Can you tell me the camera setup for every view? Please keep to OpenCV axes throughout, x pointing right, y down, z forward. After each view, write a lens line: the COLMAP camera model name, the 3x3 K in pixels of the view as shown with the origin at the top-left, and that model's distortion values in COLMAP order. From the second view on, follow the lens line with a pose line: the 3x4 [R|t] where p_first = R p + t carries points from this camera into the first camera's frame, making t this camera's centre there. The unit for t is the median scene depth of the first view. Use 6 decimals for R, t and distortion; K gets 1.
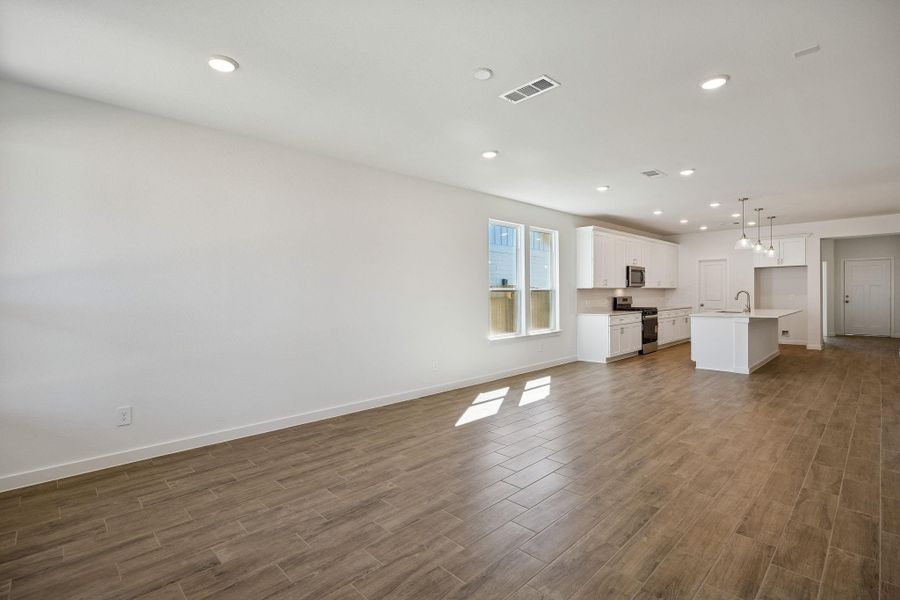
lens RADIAL K [[425.1, 0, 451.4], [0, 425.1, 290.8], [0, 0, 1]] dist [-0.009249, 0.000680]
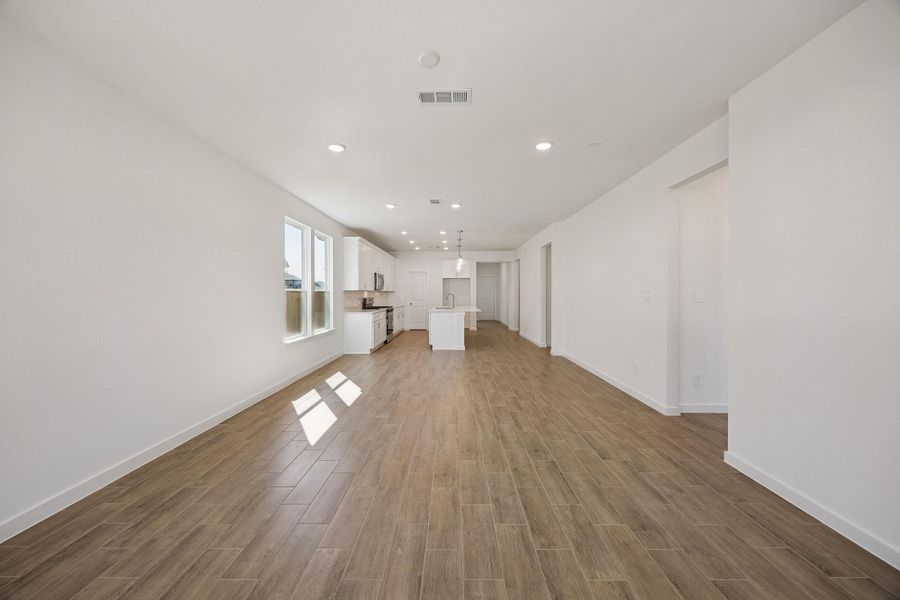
lens RADIAL K [[341.9, 0, 454.1], [0, 341.9, 296.0], [0, 0, 1]] dist [-0.001924, 0.000096]
pose [[0.704485, 0.002512, 0.709714, -0.248458], [-0.007932, 0.999959, 0.004334, 0.004098], [-0.709674, -0.008683, 0.704476, 0.257751]]
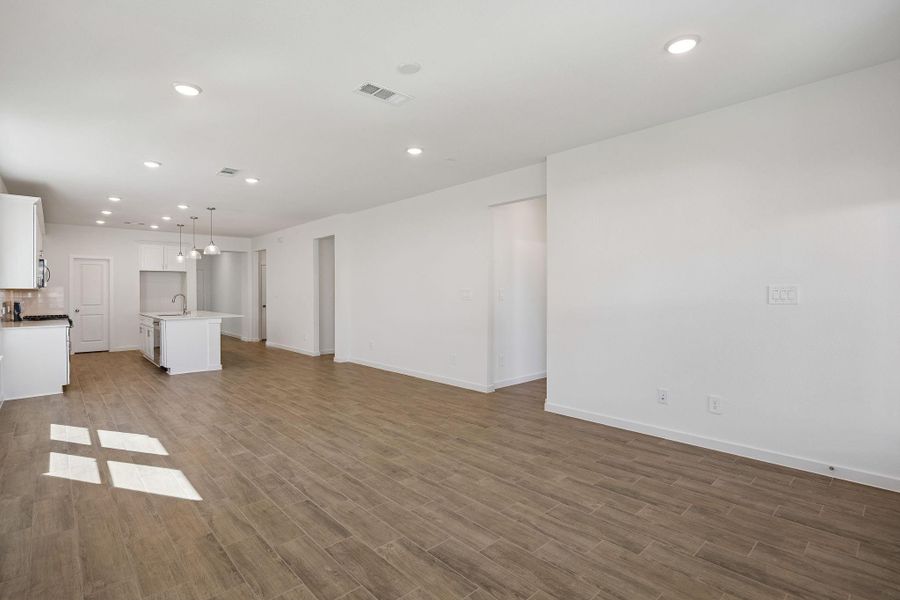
lens RADIAL K [[425.1, 0, 447.1], [0, 425.1, 304.0], [0, 0, 1]] dist [-0.009249, 0.000680]
pose [[0.039265, -0.017219, 0.999080, -0.531257], [-0.001960, 0.999848, 0.017309, 0.008283], [-0.999227, -0.002637, 0.039225, 0.520675]]
